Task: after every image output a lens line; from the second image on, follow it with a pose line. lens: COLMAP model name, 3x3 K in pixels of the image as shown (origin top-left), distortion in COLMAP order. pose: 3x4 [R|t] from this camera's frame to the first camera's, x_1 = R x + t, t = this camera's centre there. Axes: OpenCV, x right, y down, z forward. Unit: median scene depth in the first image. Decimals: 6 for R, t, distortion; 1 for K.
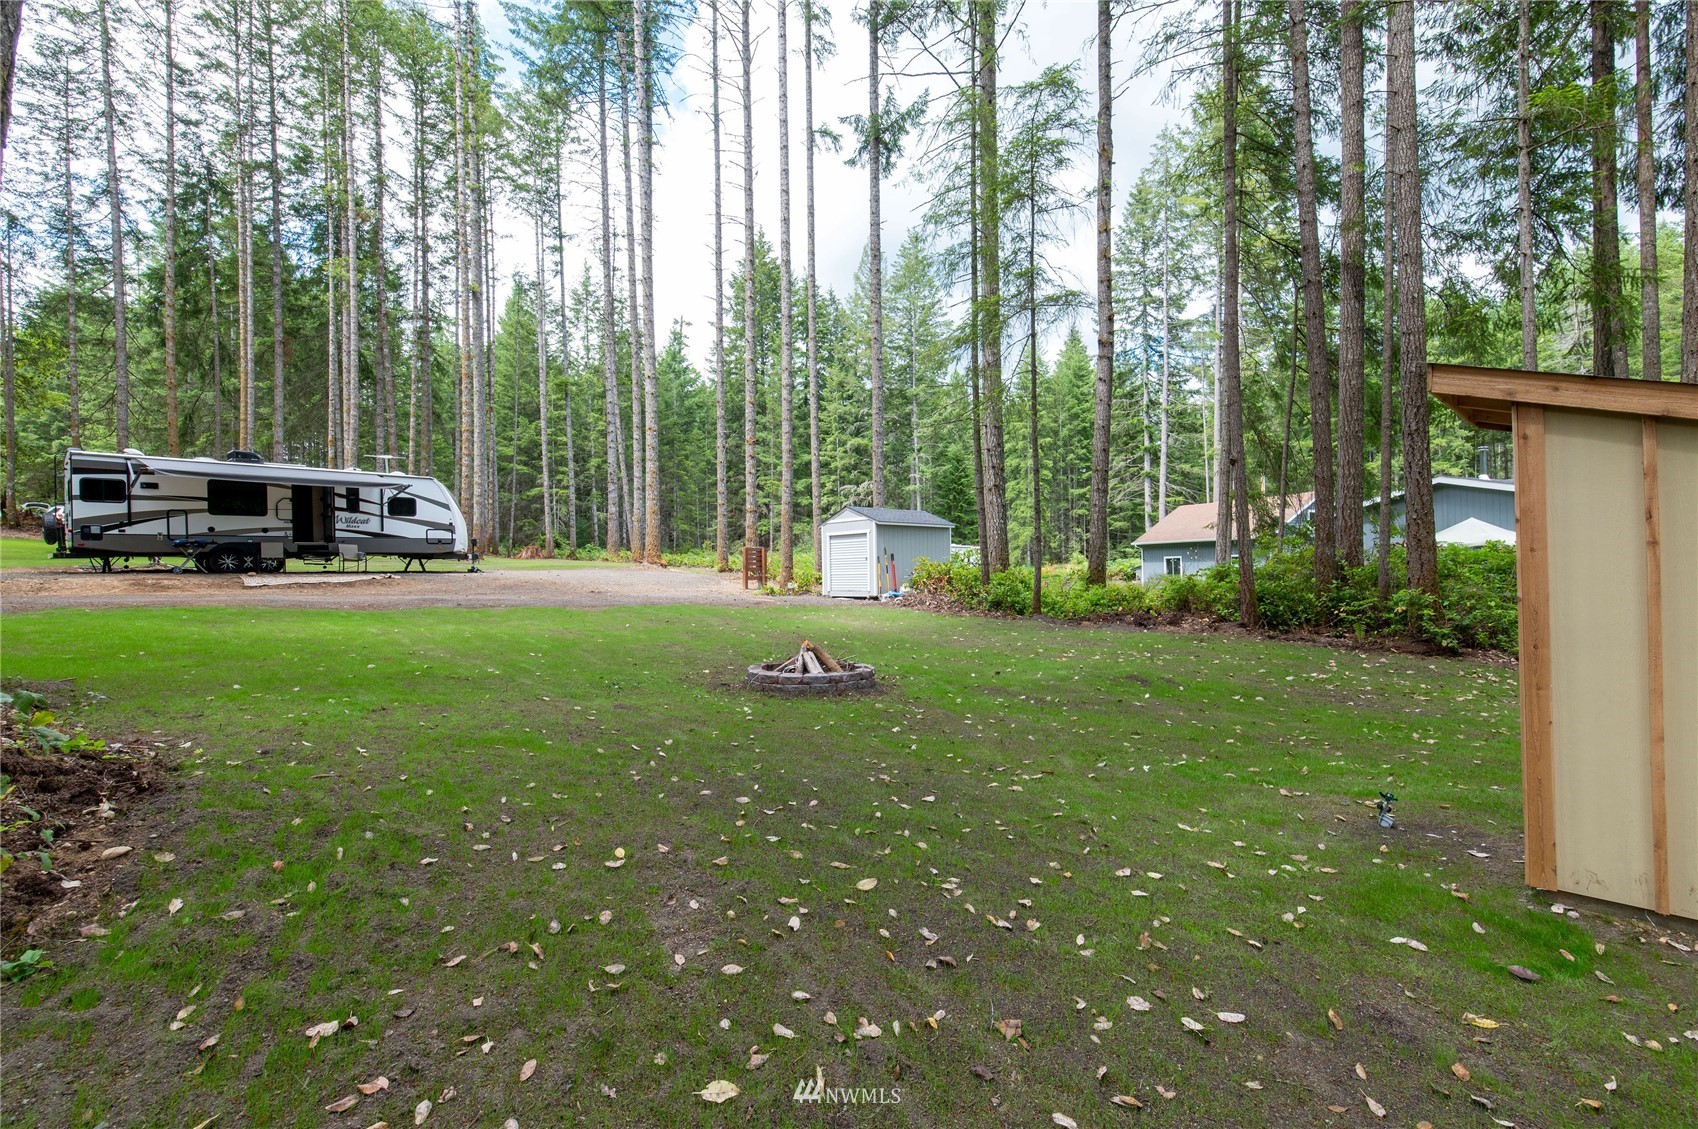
lens RADIAL K [[730.6, 0, 851.7], [0, 730.6, 544.7], [0, 0, 1]] dist [0.000346, -0.000216]
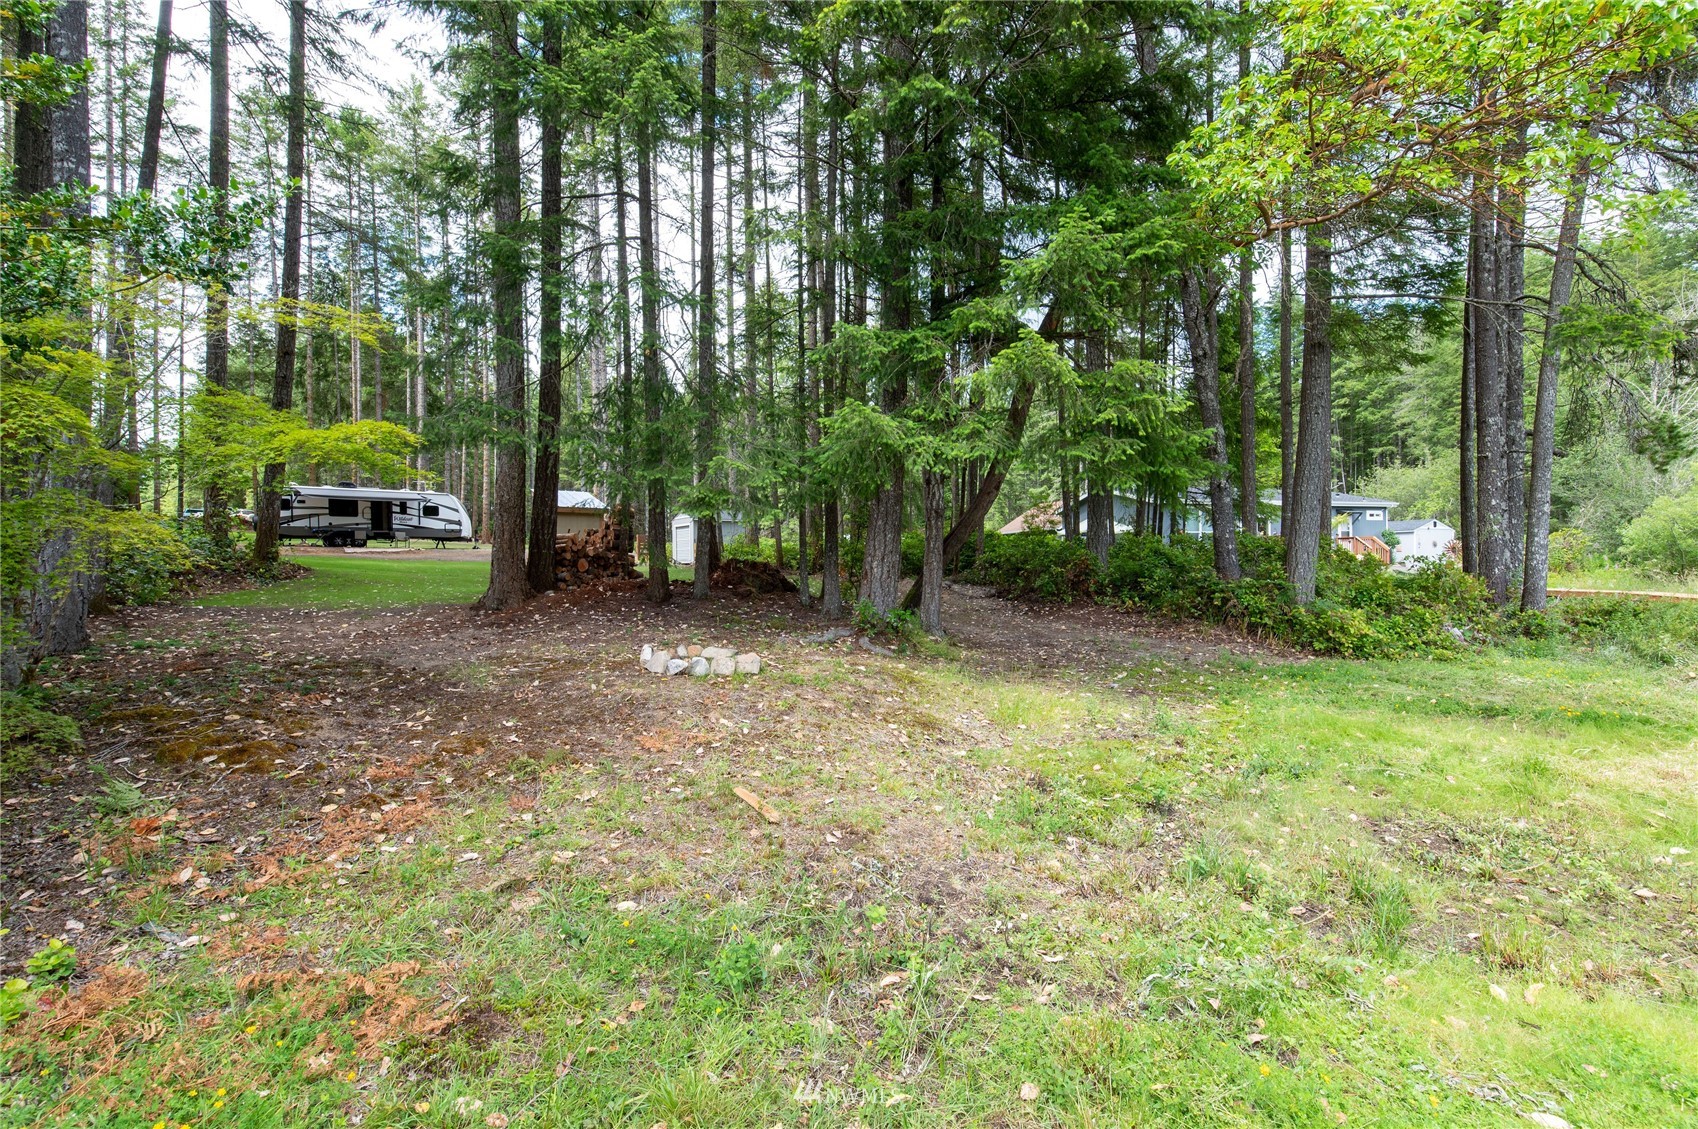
lens RADIAL K [[730.6, 0, 851.7], [0, 730.6, 544.7], [0, 0, 1]] dist [0.000346, -0.000216]
pose [[0.993714, 0.000900, -0.111944, 0.631572], [-0.000188, 0.999980, 0.006363, 0.019185], [0.111947, -0.006301, 0.993694, -0.681585]]
